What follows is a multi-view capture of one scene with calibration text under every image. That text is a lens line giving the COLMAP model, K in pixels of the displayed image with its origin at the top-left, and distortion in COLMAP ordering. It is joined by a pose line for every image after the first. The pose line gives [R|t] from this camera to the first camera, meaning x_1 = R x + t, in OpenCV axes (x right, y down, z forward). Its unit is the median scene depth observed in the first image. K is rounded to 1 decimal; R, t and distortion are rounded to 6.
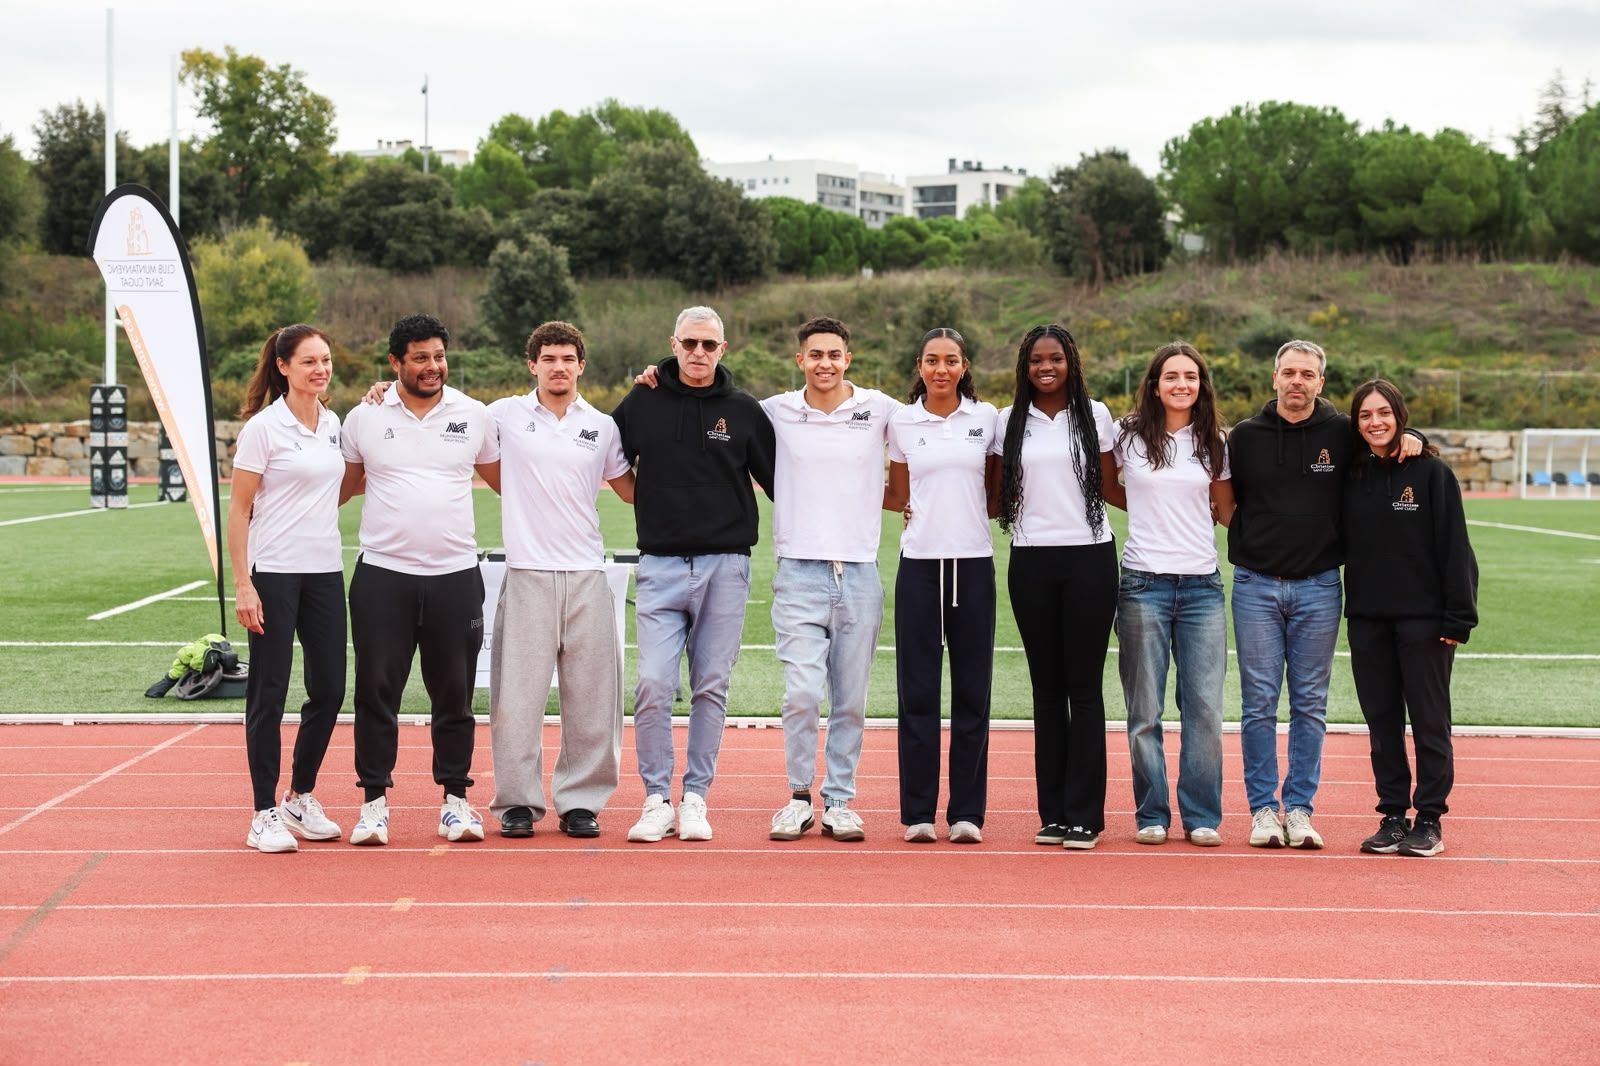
lens RADIAL K [[2905.4, 0, 802.3], [0, 2905.4, 532.9], [0, 0, 1]] dist [0.160985, -0.008033]
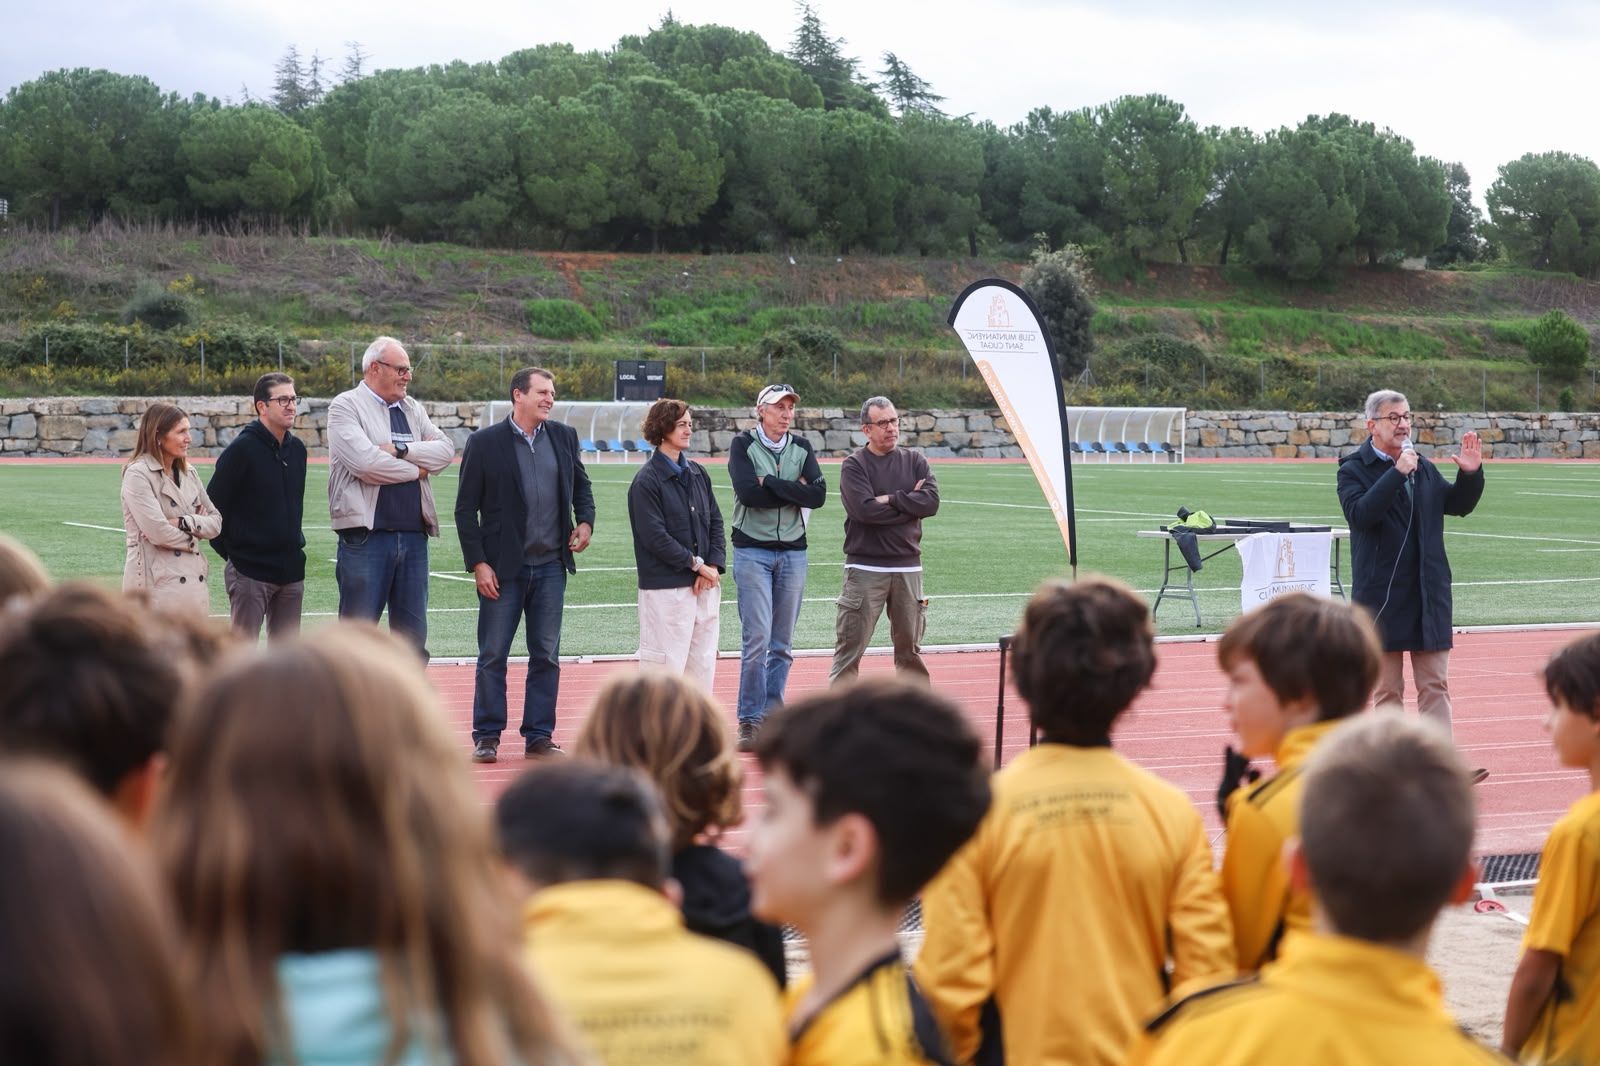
lens RADIAL K [[3005.6, 0, 798.5], [0, 3005.6, 615.1], [0, 0, 1]] dist [-0.077408, -0.111842]
pose [[0.883450, -0.033270, 0.467344, -0.110286], [0.013924, 0.998899, 0.044789, -0.002518], [-0.468319, -0.033061, 0.882941, -0.026300]]
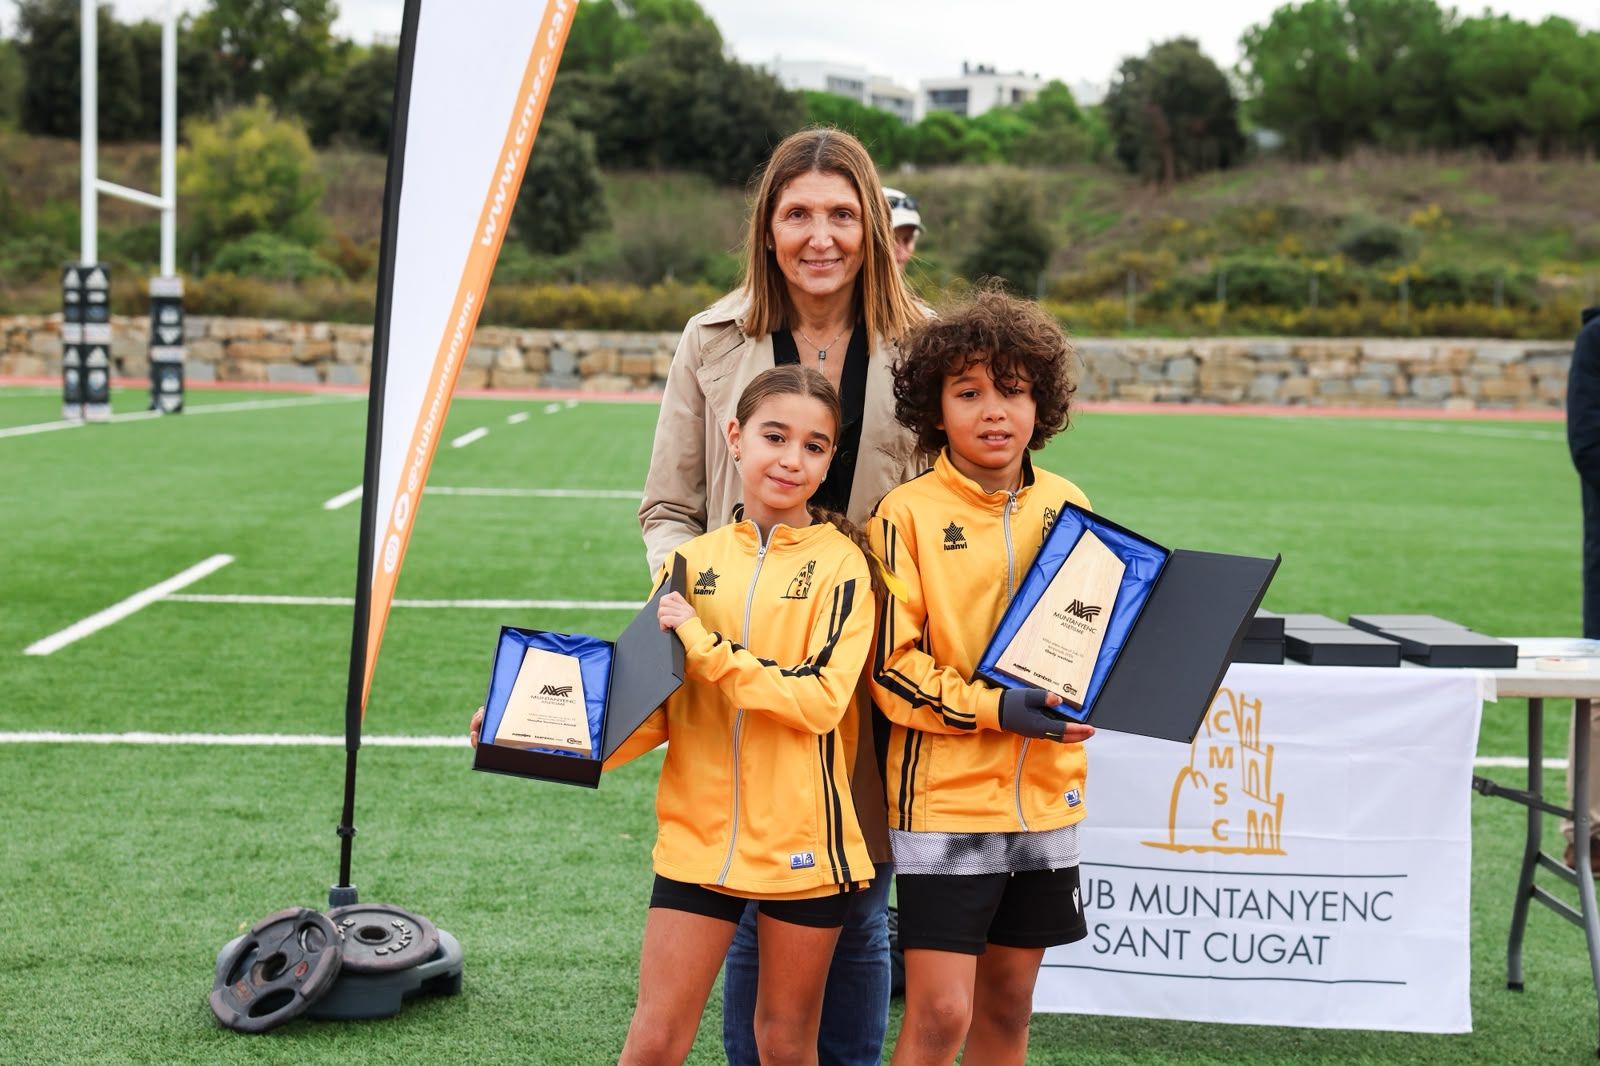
lens RADIAL K [[2919.1, 0, 793.7], [0, 2919.1, 538.4], [0, 0, 1]] dist [0.201441, -0.036694]
pose [[0.999924, 0.012290, 0.000171, -0.015308], [-0.012289, 0.999393, 0.032595, -0.001709], [0.000230, -0.032594, 0.999469, 0.068155]]
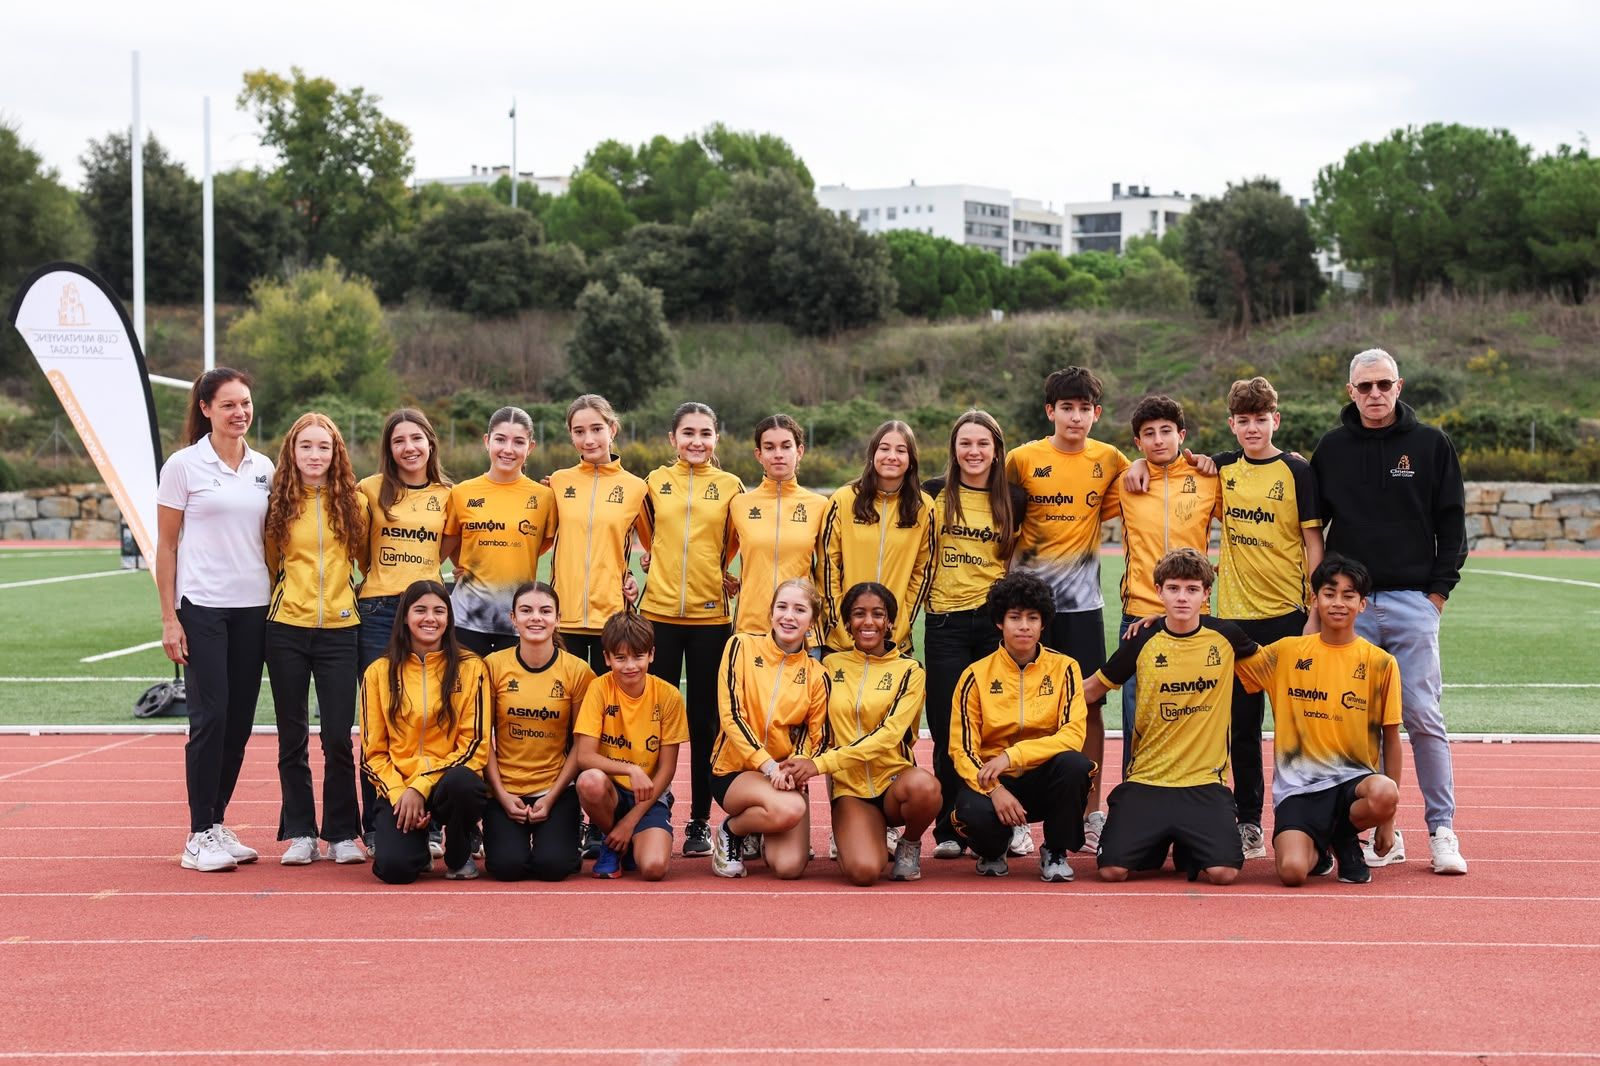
lens RADIAL K [[3269.7, 0, 935.5], [0, 3269.7, 695.8], [0, 0, 1]] dist [0.114984, 0.287690]
pose [[0.999967, -0.003603, -0.007270, 0.011709], [0.003802, 0.999610, 0.027651, 0.001459], [0.007167, -0.027678, 0.999591, -0.030850]]
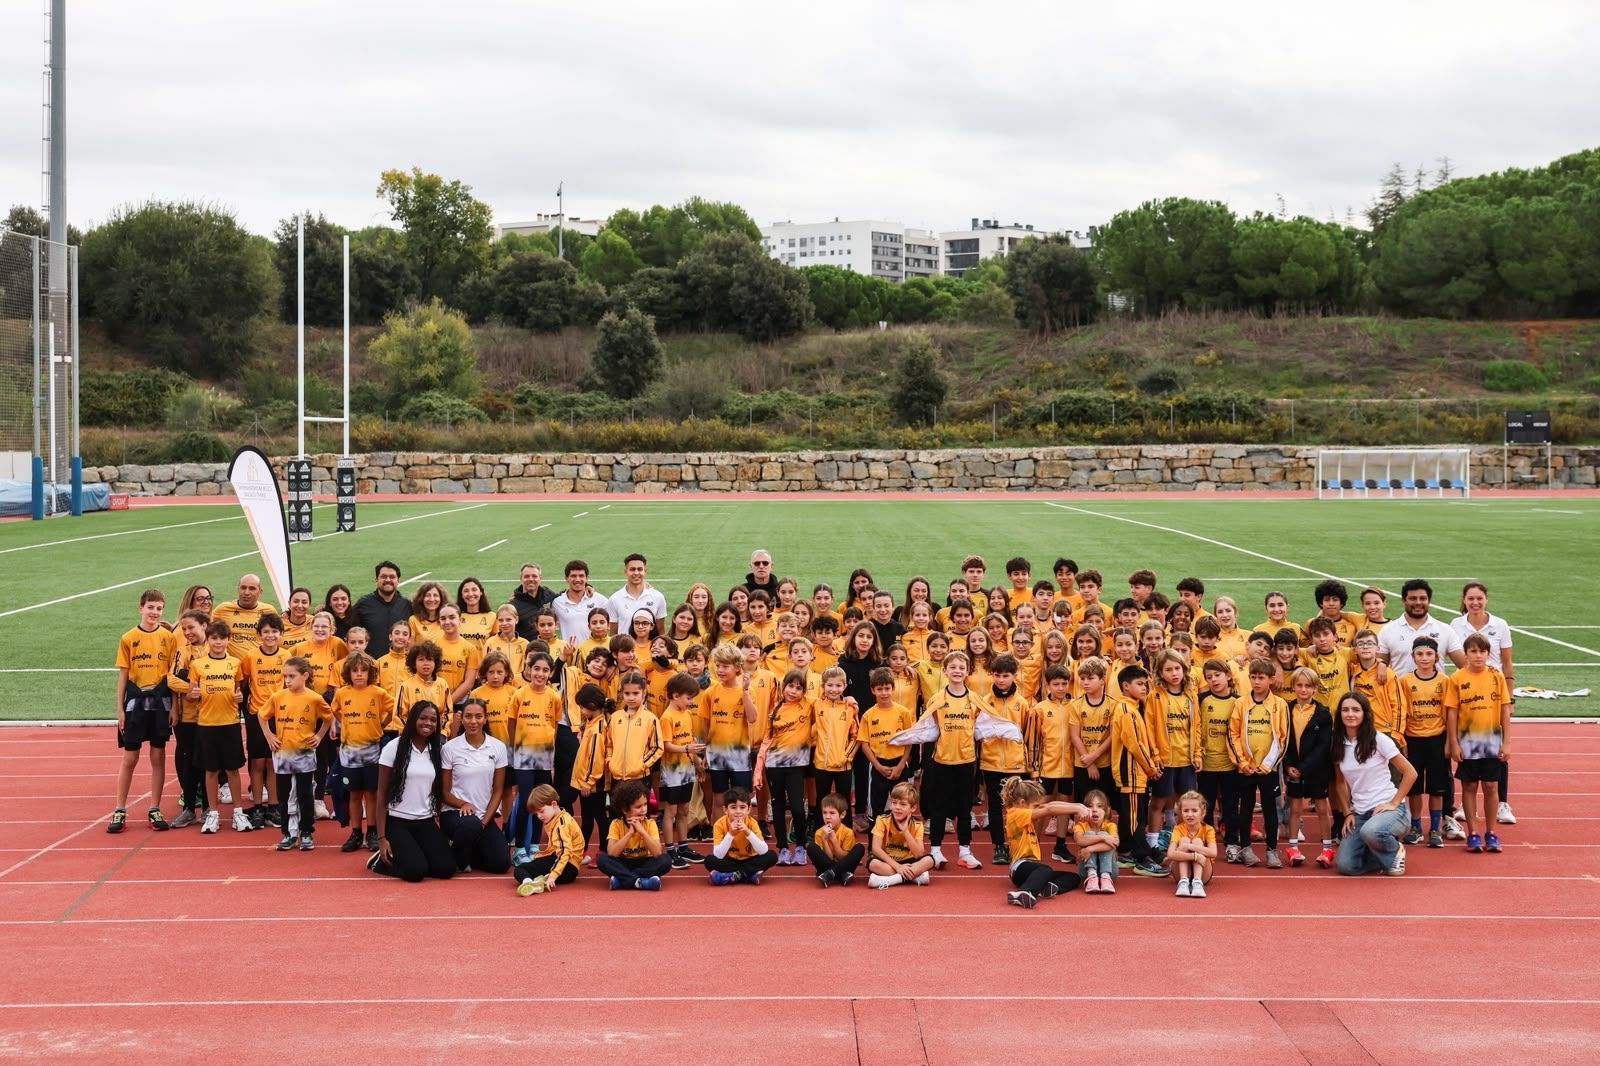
lens RADIAL K [[2257.3, 0, 794.2], [0, 2257.3, 468.1], [0, 0, 1]] dist [0.028001, -0.006043]
pose [[0.999251, -0.014192, -0.036004, 0.020974], [0.013638, 0.999786, -0.015575, -0.008175], [0.036217, 0.015072, 0.999230, -0.055269]]
